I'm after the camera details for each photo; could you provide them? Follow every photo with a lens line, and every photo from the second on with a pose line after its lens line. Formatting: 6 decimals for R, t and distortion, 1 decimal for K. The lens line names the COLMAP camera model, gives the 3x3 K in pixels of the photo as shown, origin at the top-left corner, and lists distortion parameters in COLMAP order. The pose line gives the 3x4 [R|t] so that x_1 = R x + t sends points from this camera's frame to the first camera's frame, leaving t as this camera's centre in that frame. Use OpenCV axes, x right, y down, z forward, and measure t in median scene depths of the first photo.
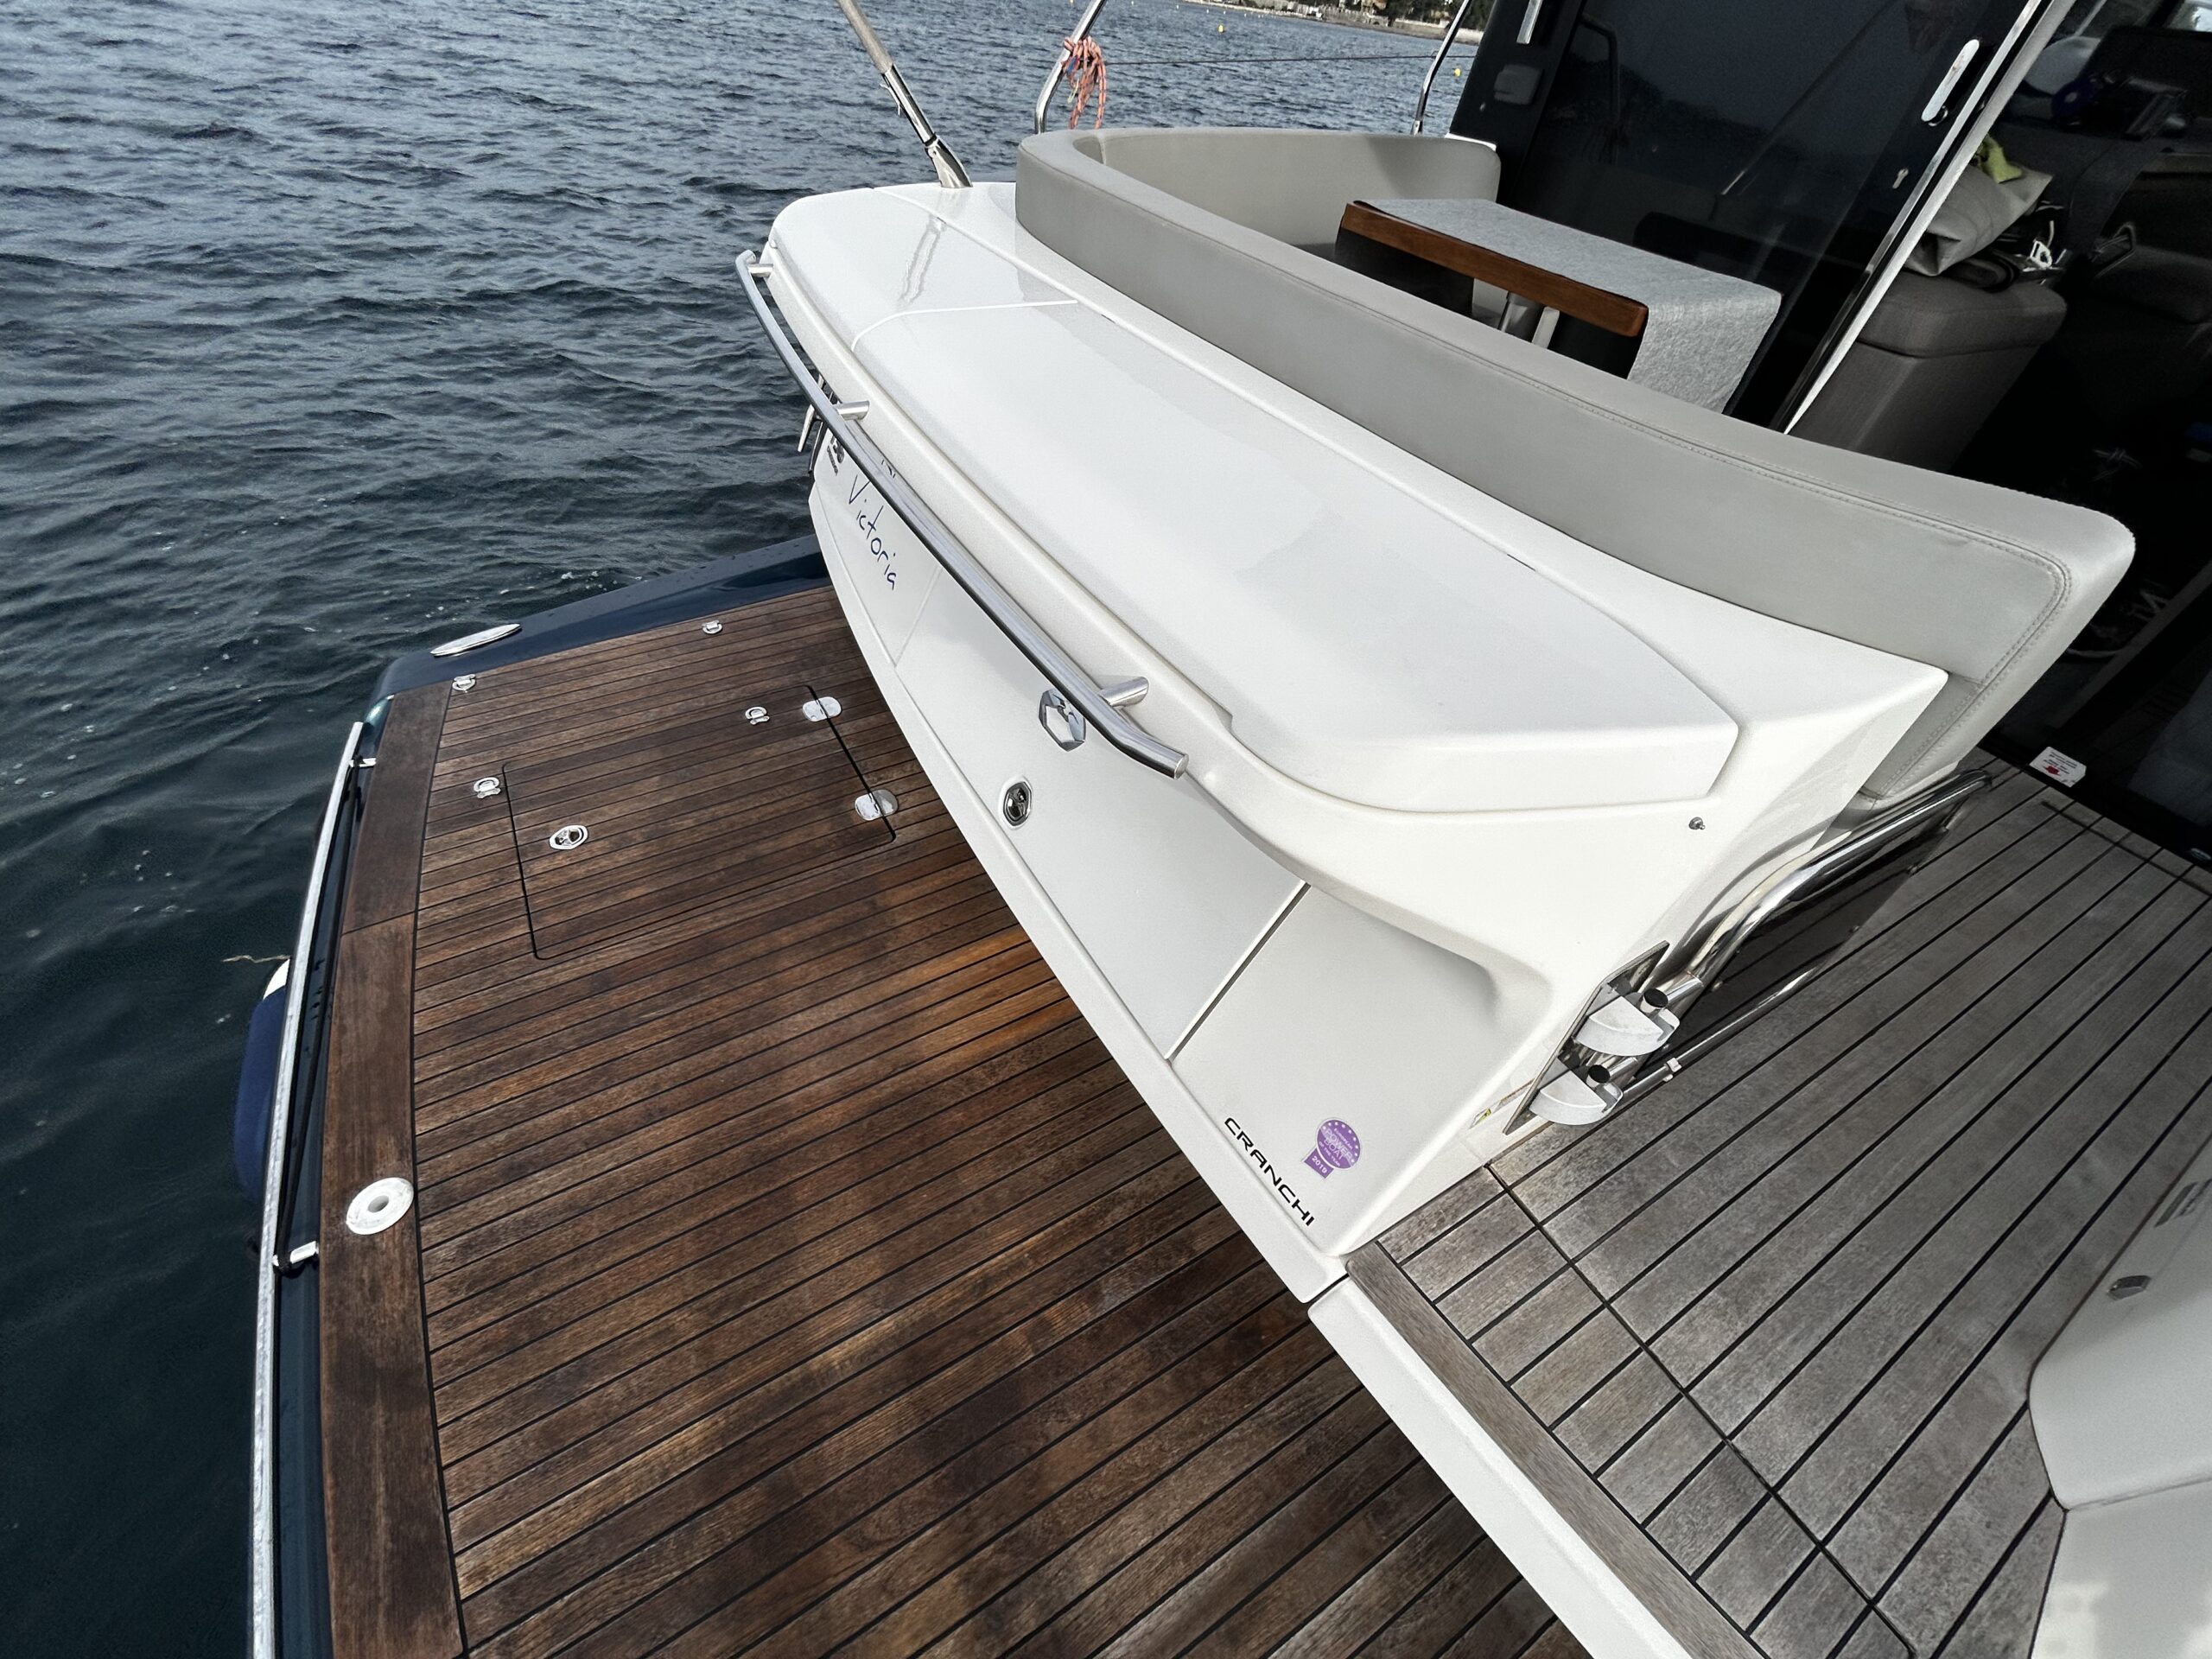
lens RADIAL K [[891.9, 0, 1100.9], [0, 891.9, 835.1], [0, 0, 1]] dist [-0.000555, -0.000269]
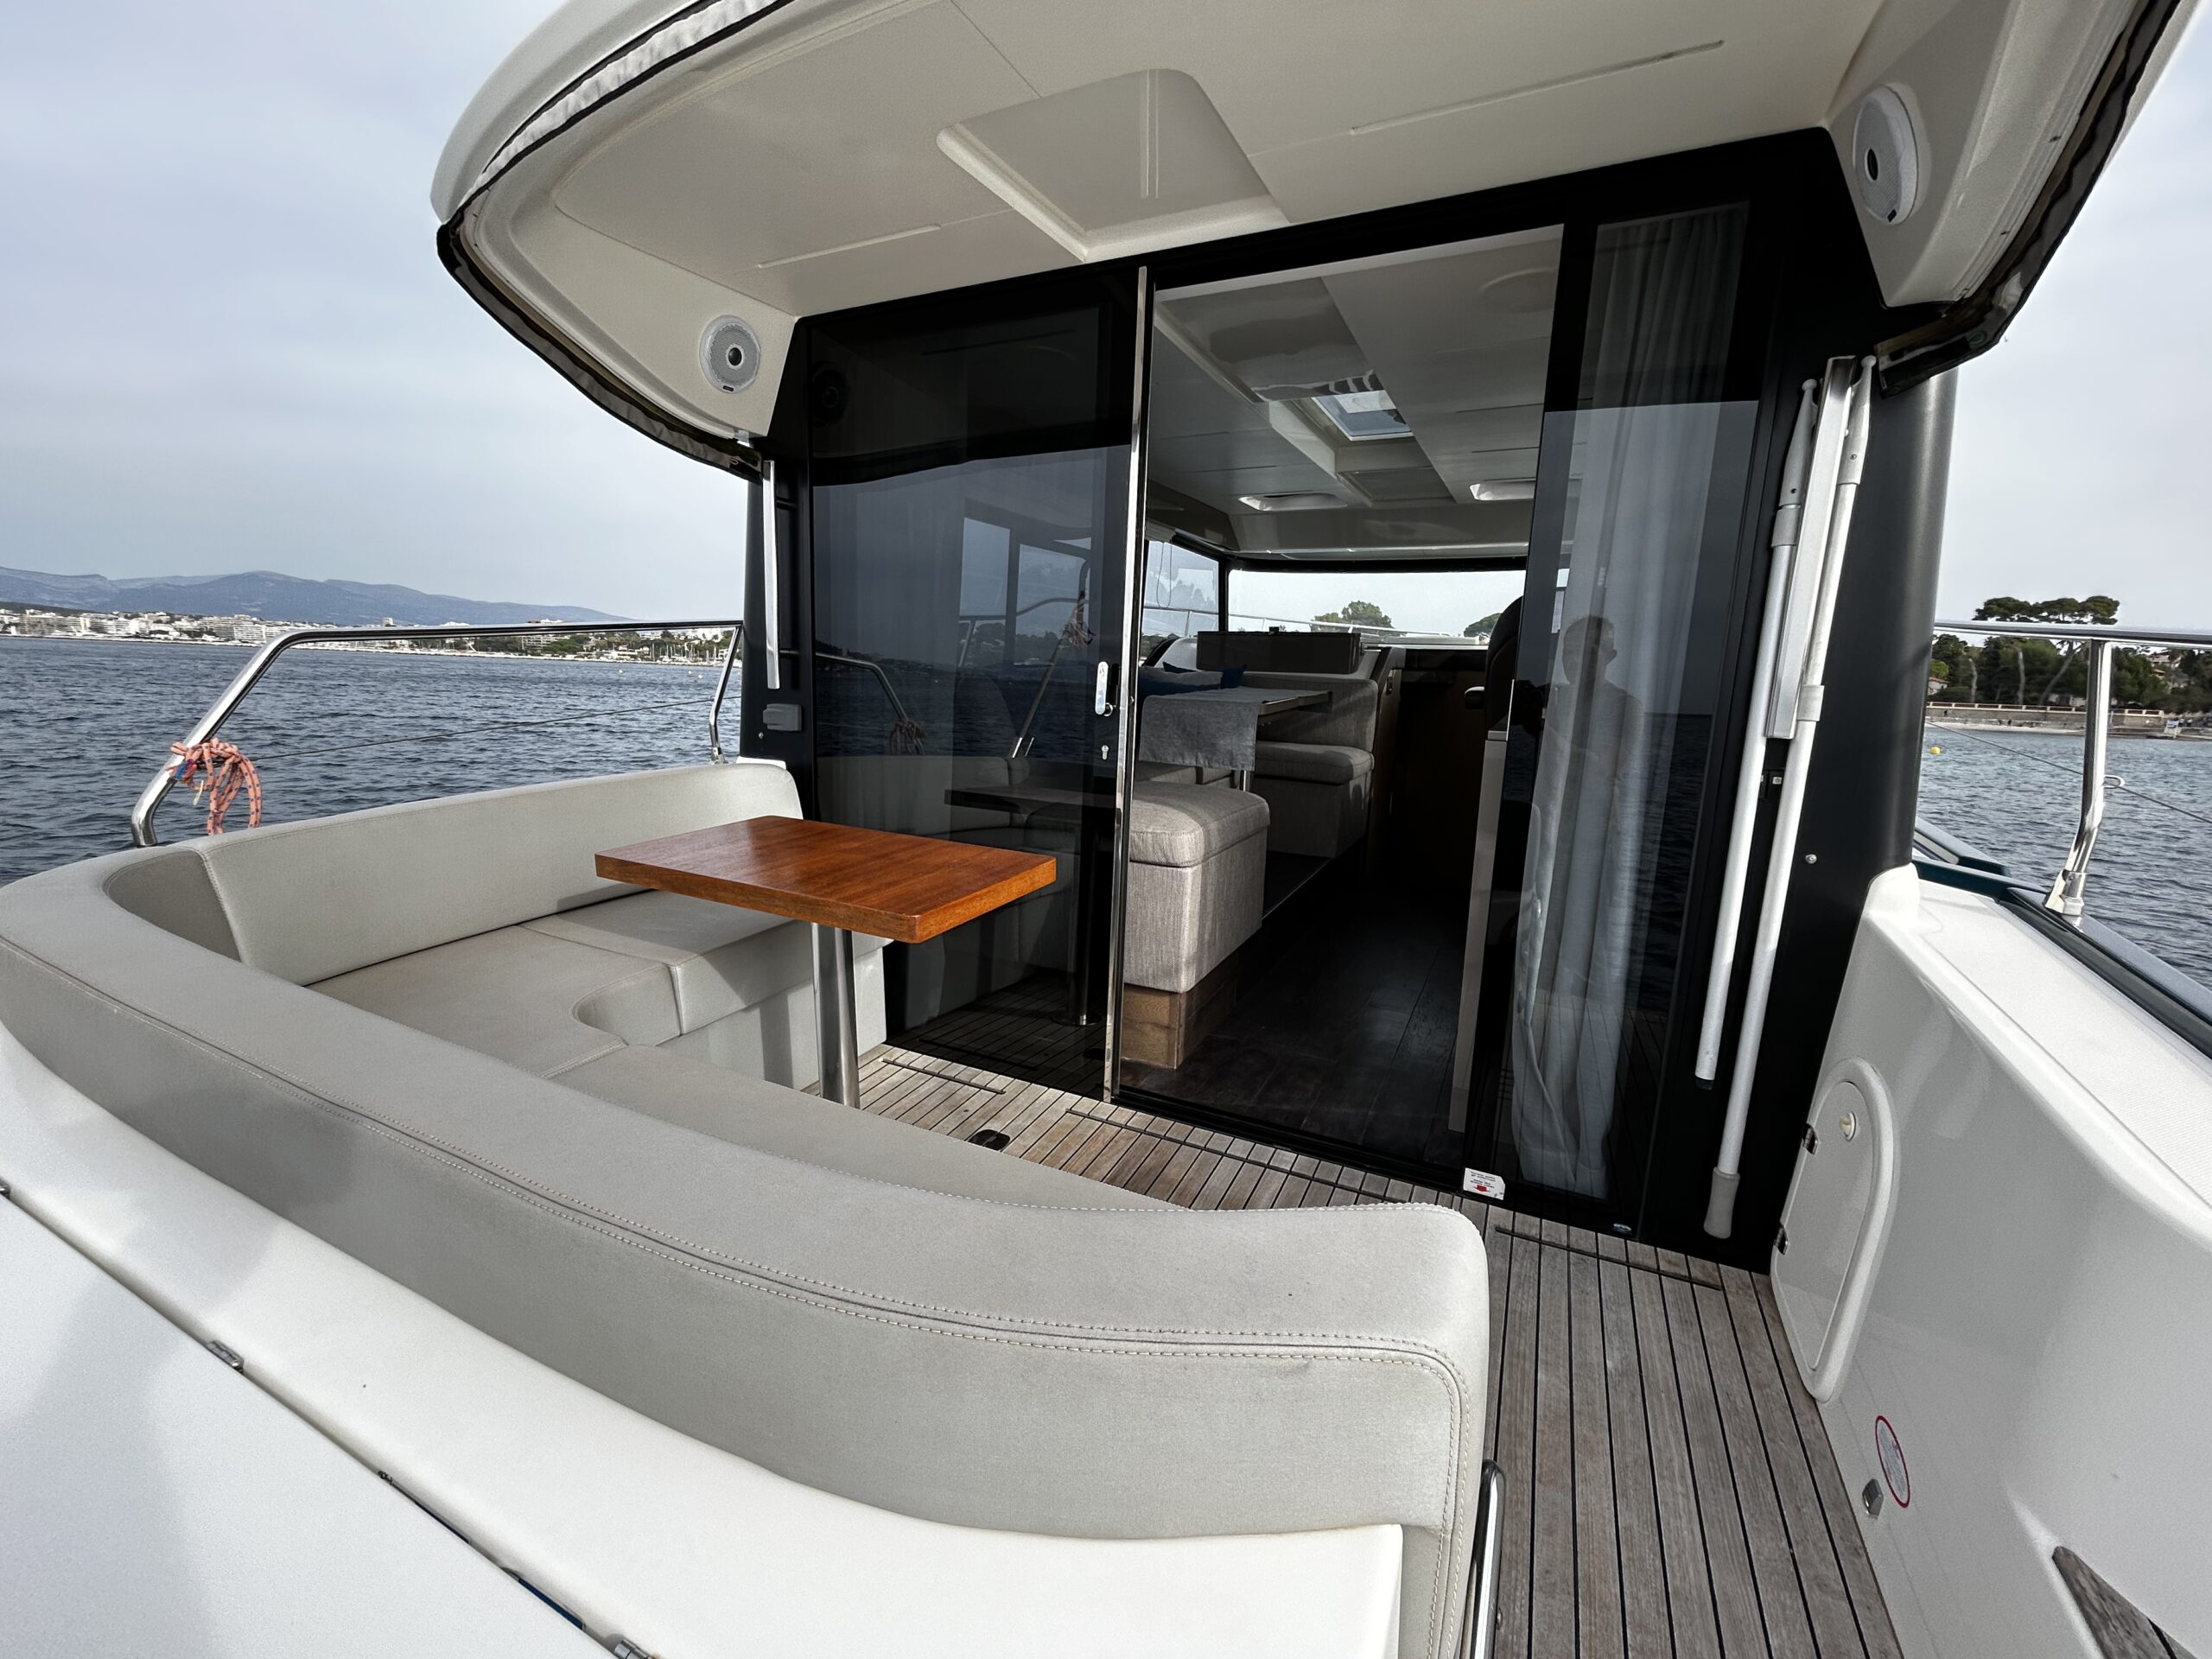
lens RADIAL K [[891.9, 0, 1100.9], [0, 891.9, 835.1], [0, 0, 1]] dist [-0.000555, -0.000269]
pose [[0.834833, -0.183553, 0.519001, 0.257492], [0.422913, 0.817383, -0.391191, -0.187357], [-0.352419, 0.546071, 0.760005, 0.165787]]
